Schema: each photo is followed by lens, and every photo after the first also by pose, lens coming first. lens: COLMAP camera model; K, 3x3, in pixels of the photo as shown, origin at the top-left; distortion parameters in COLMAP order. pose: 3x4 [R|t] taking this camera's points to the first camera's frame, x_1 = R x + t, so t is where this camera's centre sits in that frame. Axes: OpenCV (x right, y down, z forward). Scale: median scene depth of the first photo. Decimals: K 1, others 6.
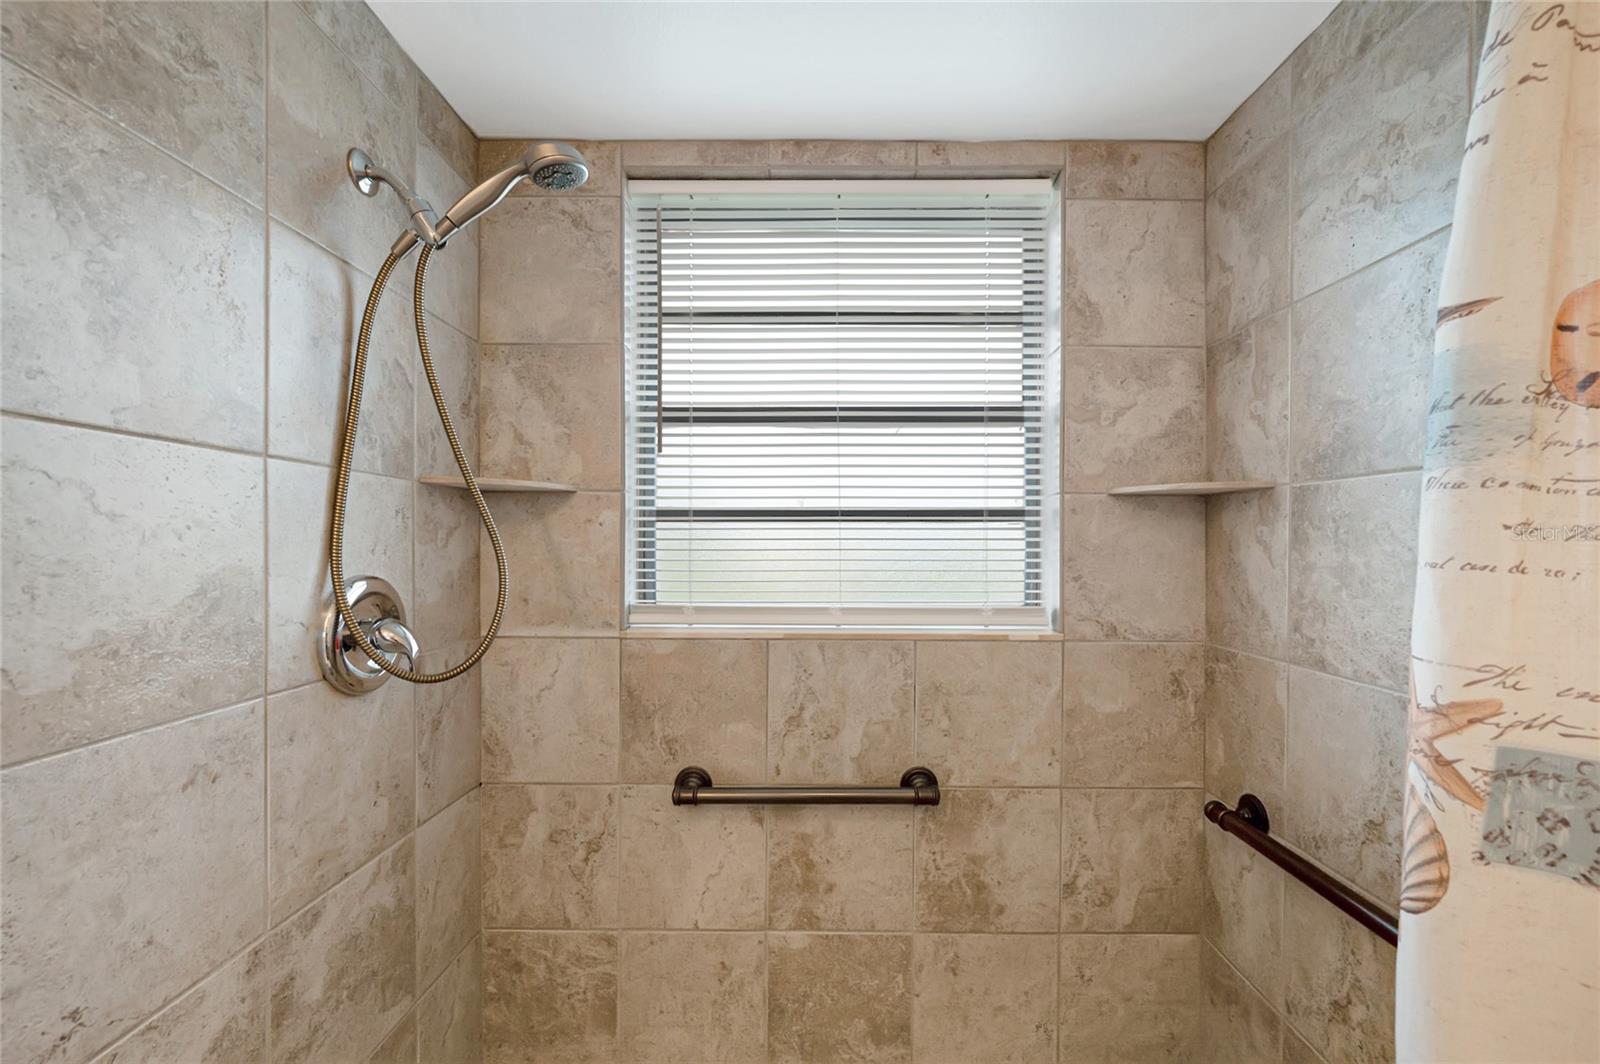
lens RADIAL K [[649.4, 0, 810.8], [0, 649.4, 543.4], [0, 0, 1]] dist [0.003119, -0.000844]
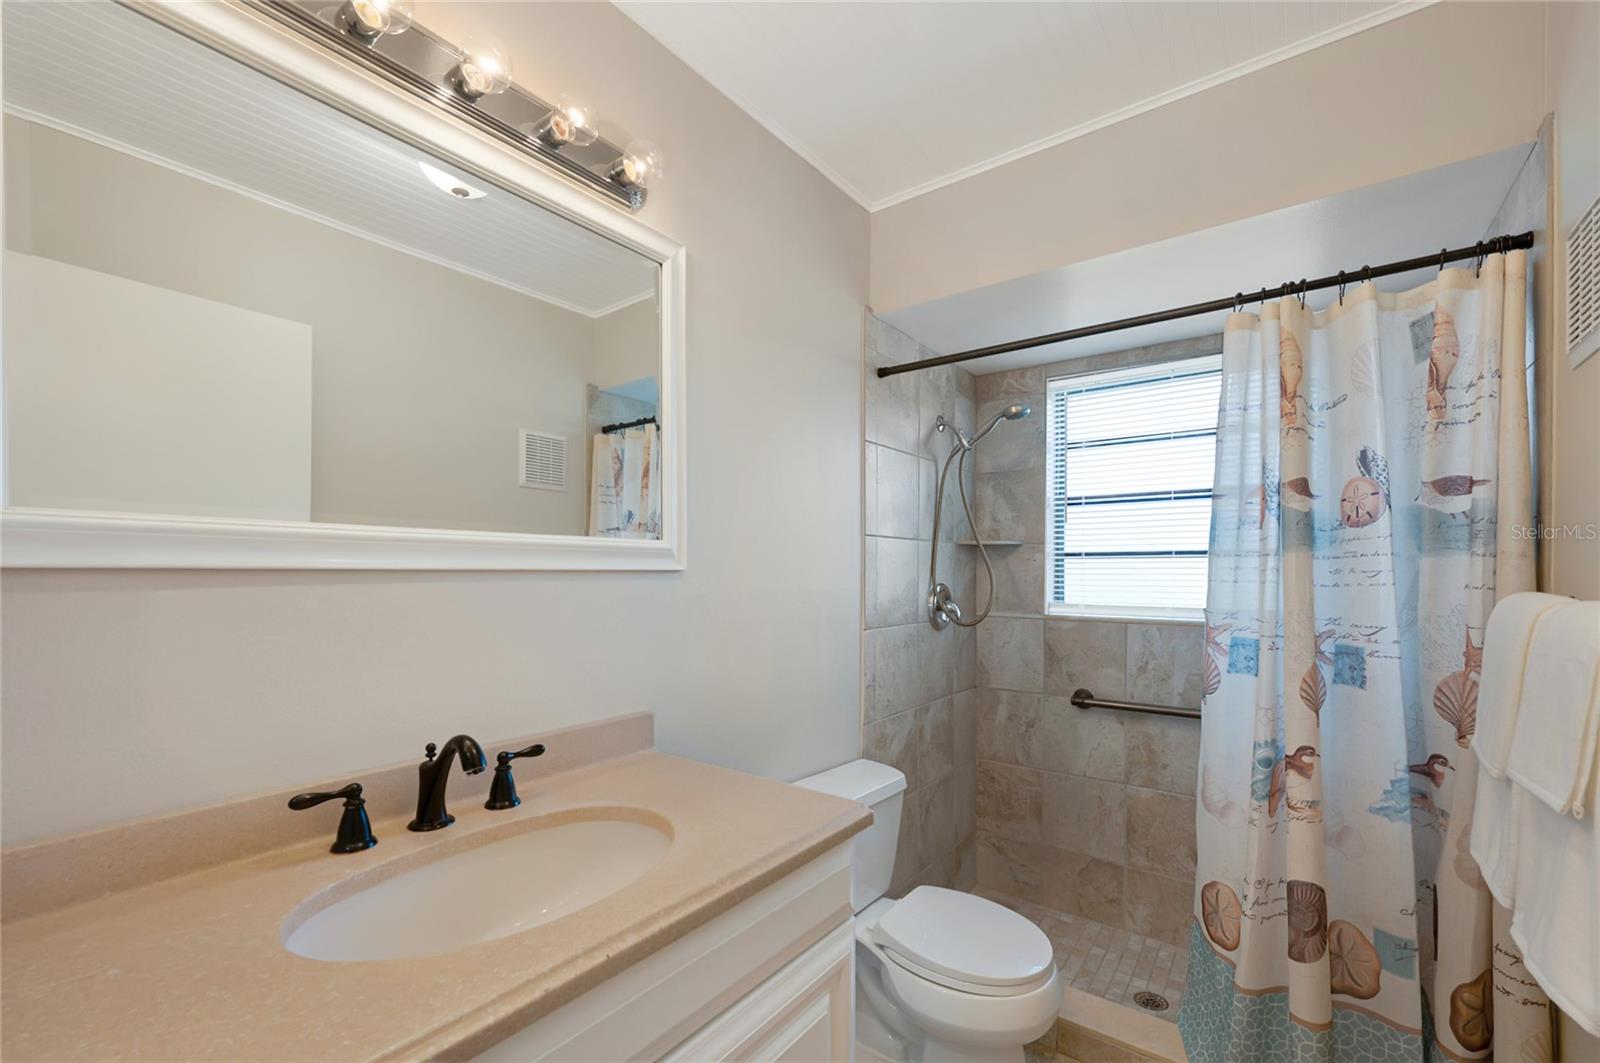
lens RADIAL K [[649.4, 0, 819.1], [0, 649.4, 567.3], [0, 0, 1]] dist [0.003119, -0.000844]
pose [[0.807894, 0.003415, -0.589318, 0.309332], [-0.000249, 0.999985, 0.005453, -0.019676], [0.589328, -0.004259, 0.807883, -0.972987]]
